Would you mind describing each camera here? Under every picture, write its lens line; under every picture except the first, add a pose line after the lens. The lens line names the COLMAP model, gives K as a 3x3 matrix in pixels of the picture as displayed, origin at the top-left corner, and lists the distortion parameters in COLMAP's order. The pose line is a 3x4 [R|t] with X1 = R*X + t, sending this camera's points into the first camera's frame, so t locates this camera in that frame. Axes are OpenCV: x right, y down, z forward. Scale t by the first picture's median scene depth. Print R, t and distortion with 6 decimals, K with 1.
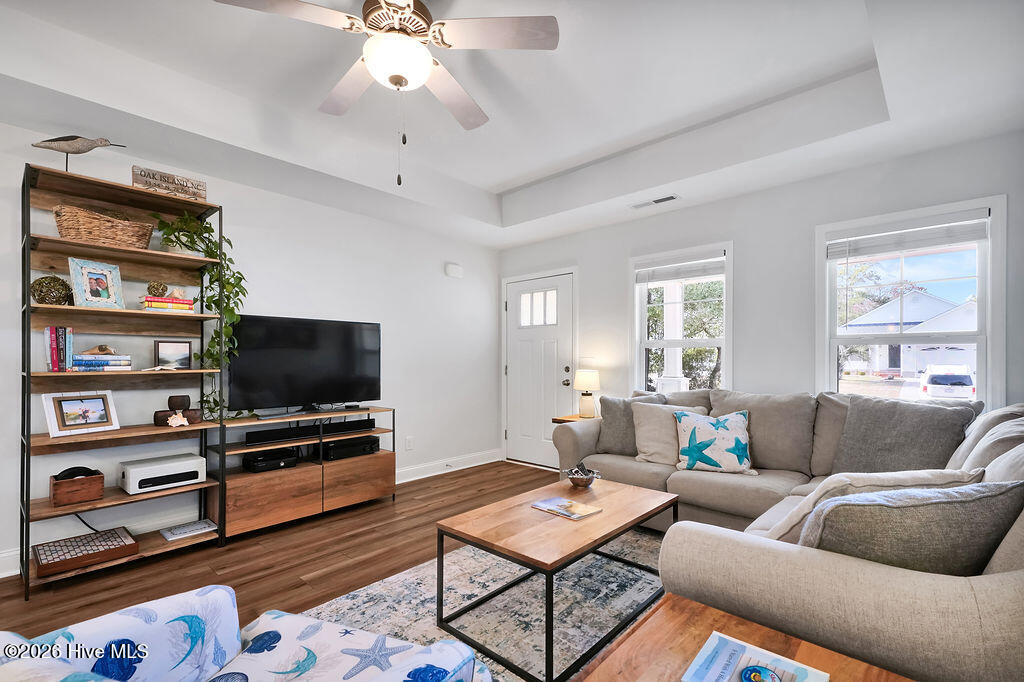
lens RADIAL K [[449.0, 0, 496.8], [0, 449.0, 360.2], [0, 0, 1]] dist [0.016269, -0.002112]
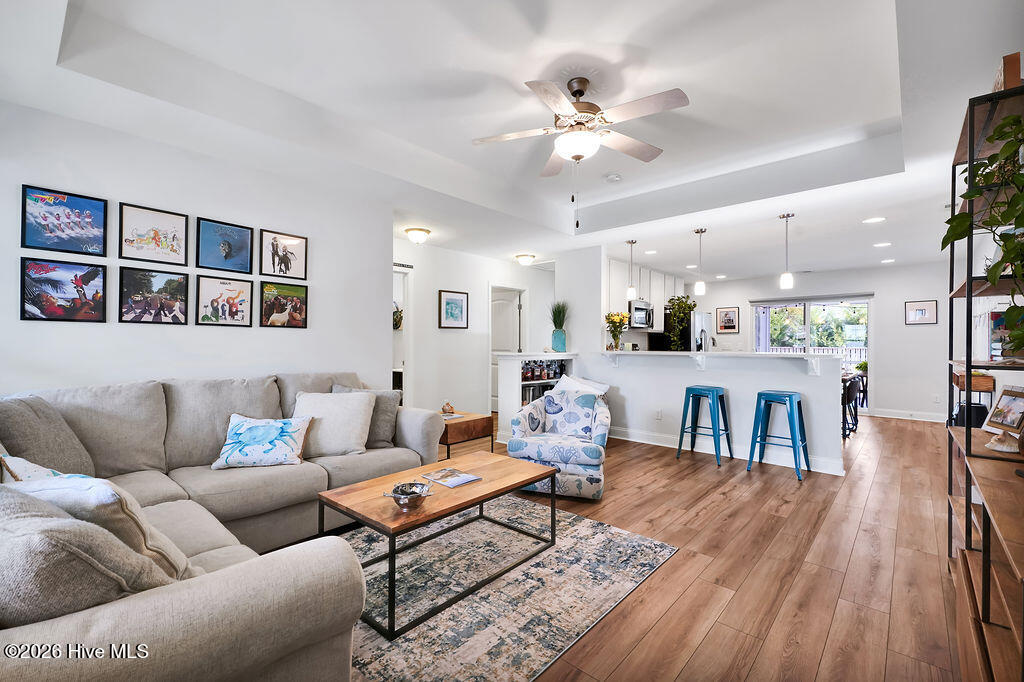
lens RADIAL K [[449.0, 0, 490.7], [0, 449.0, 341.7], [0, 0, 1]] dist [0.016269, -0.002112]
pose [[-0.999998, -0.001928, 0.000238, 0.030502], [-0.001929, 0.999997, -0.001324, -0.005767], [-0.000235, -0.001325, -0.999999, 1.179434]]
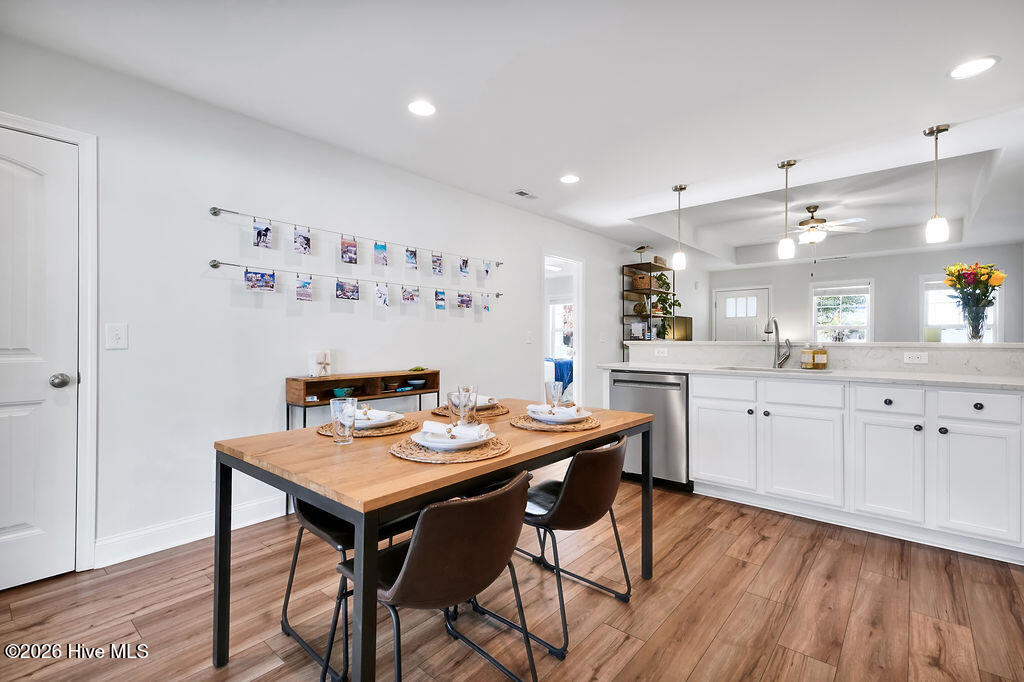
lens RADIAL K [[461.0, 0, 512.5], [0, 461.0, 340.1], [0, 0, 1]] dist [0.011188, 0.000190]
pose [[0.999371, 0.006103, 0.034938, -1.115426], [-0.006169, 0.999979, 0.001770, 0.020547], [-0.034926, -0.001984, 0.999388, -0.995256]]
